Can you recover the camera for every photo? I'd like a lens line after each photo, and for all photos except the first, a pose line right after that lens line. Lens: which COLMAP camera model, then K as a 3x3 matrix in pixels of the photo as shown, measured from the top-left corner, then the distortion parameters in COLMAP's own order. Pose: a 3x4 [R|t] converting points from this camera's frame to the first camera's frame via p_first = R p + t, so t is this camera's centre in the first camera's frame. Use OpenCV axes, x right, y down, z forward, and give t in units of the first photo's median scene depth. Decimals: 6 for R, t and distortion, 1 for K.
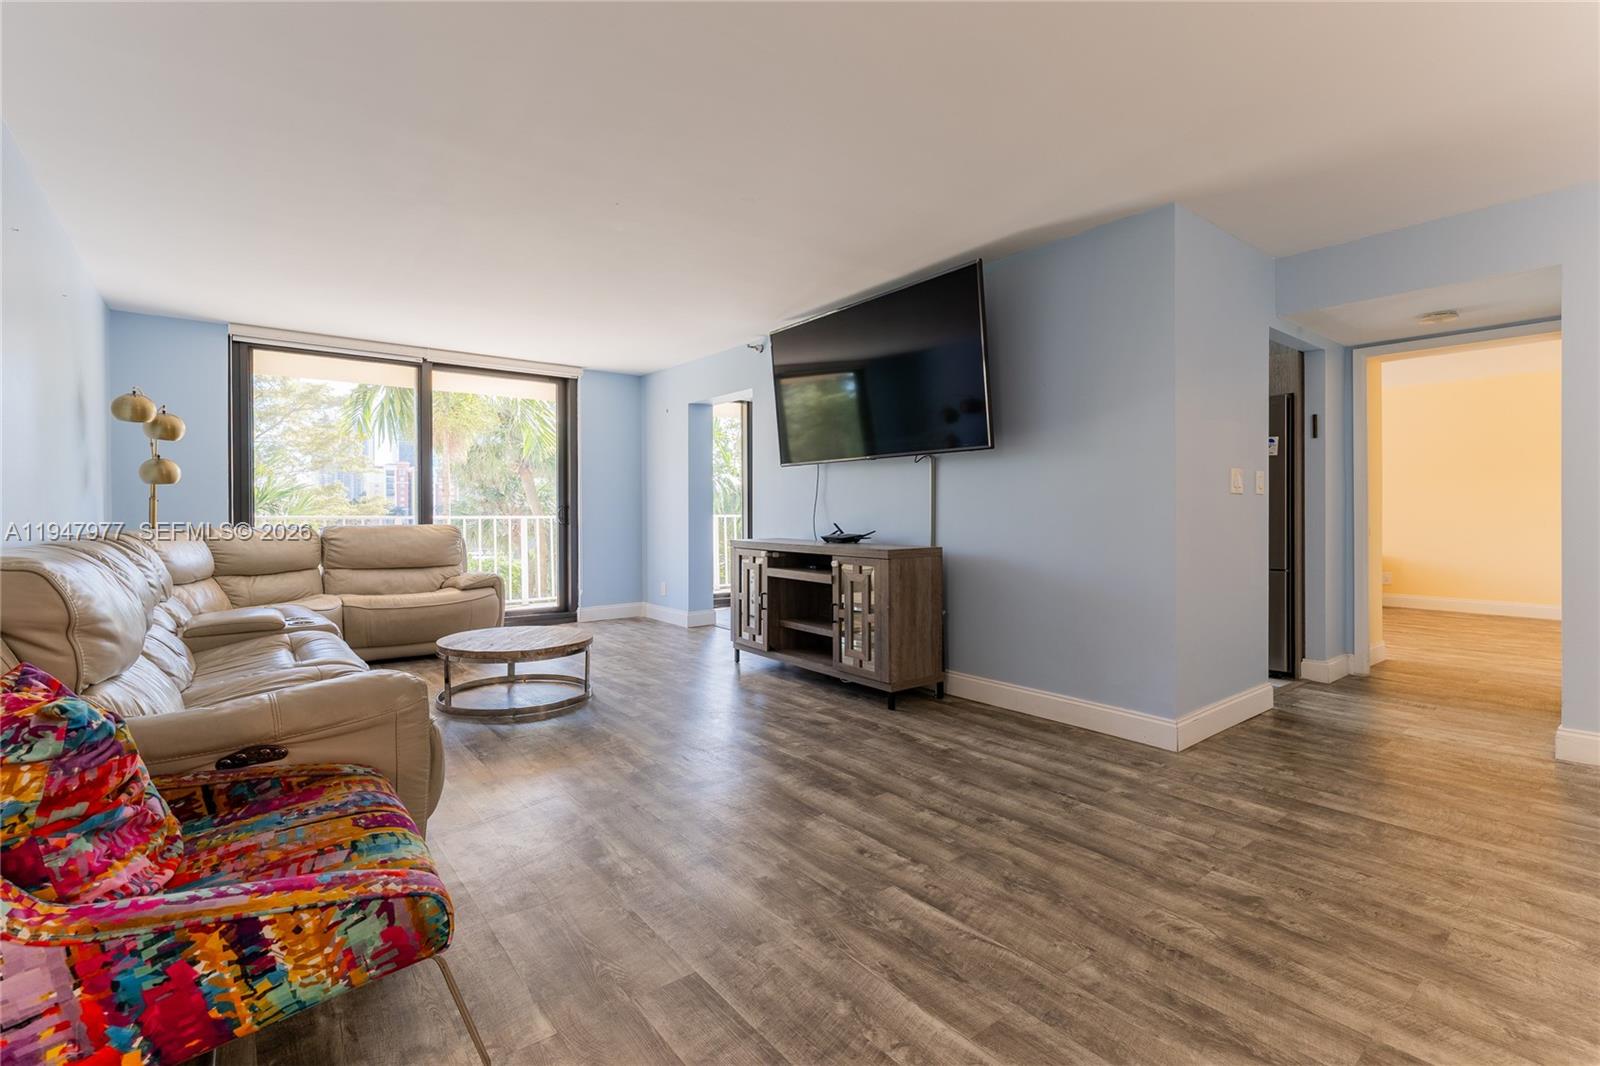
lens RADIAL K [[749.7, 0, 803.1], [0, 749.7, 489.4], [0, 0, 1]] dist [-0.000520, -0.000228]
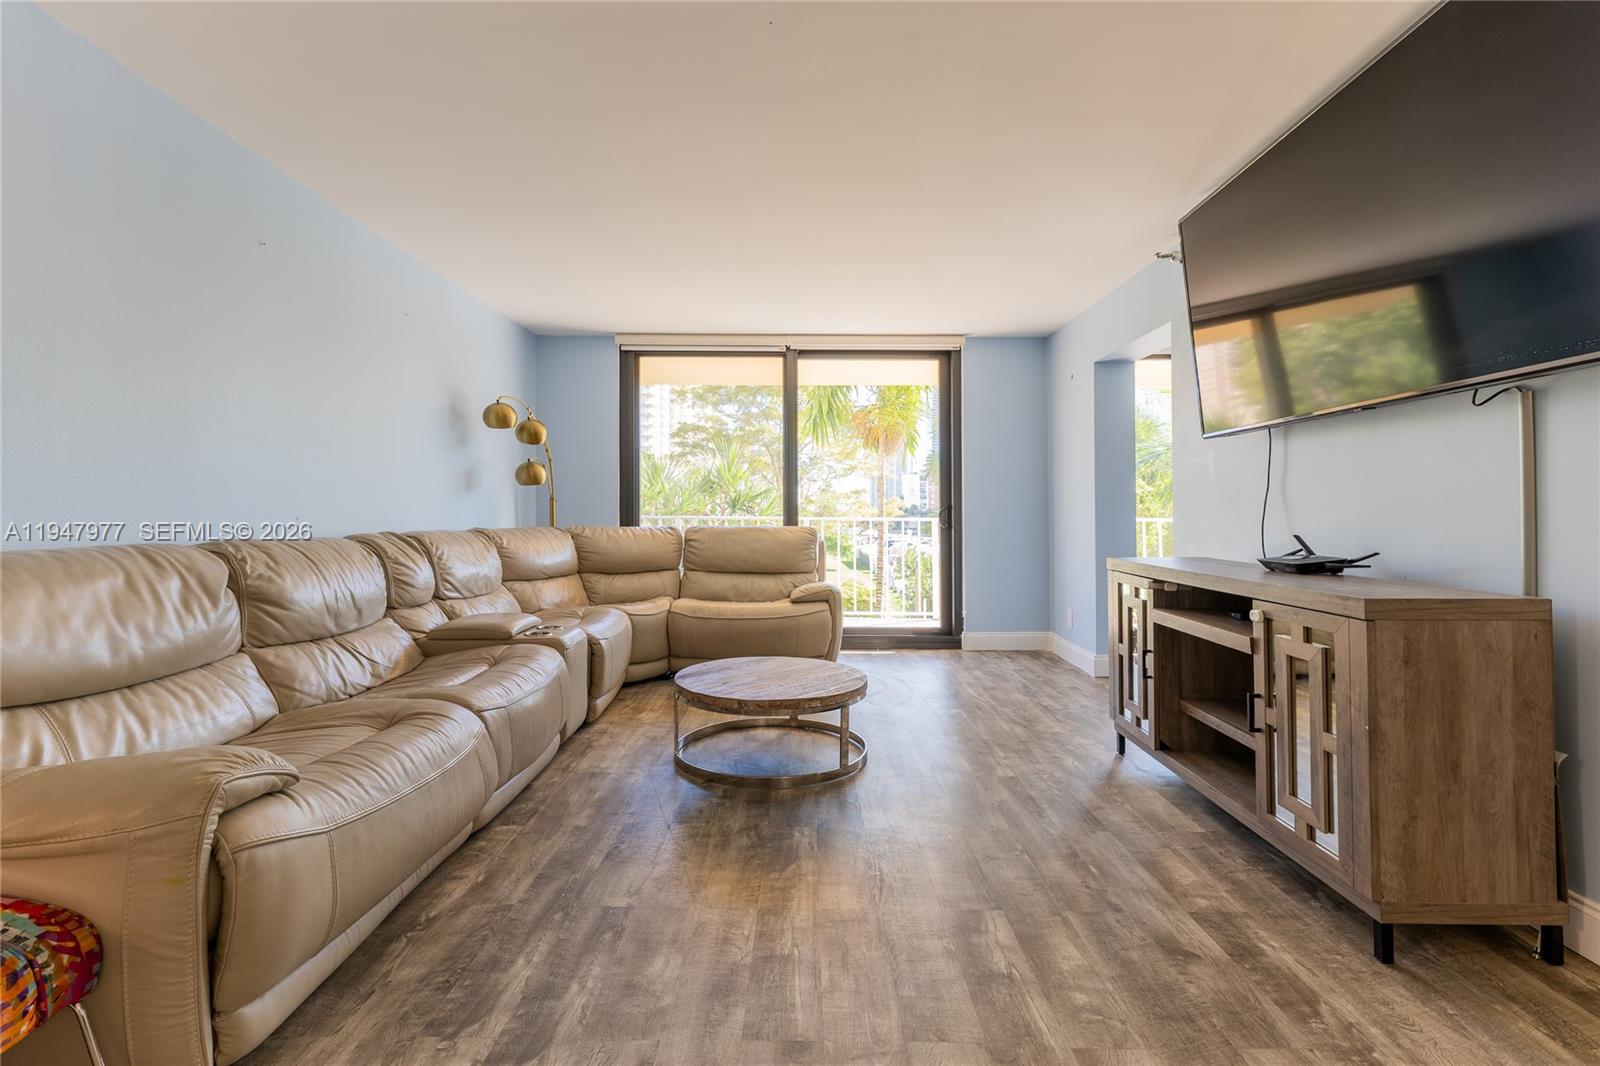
lens RADIAL K [[749.7, 0, 803.1], [0, 749.7, 489.4], [0, 0, 1]] dist [-0.000520, -0.000228]
pose [[0.770848, -0.017071, -0.636790, 0.117416], [0.015307, 0.999849, -0.008274, 0.011698], [0.636835, -0.003370, 0.770993, 0.370610]]
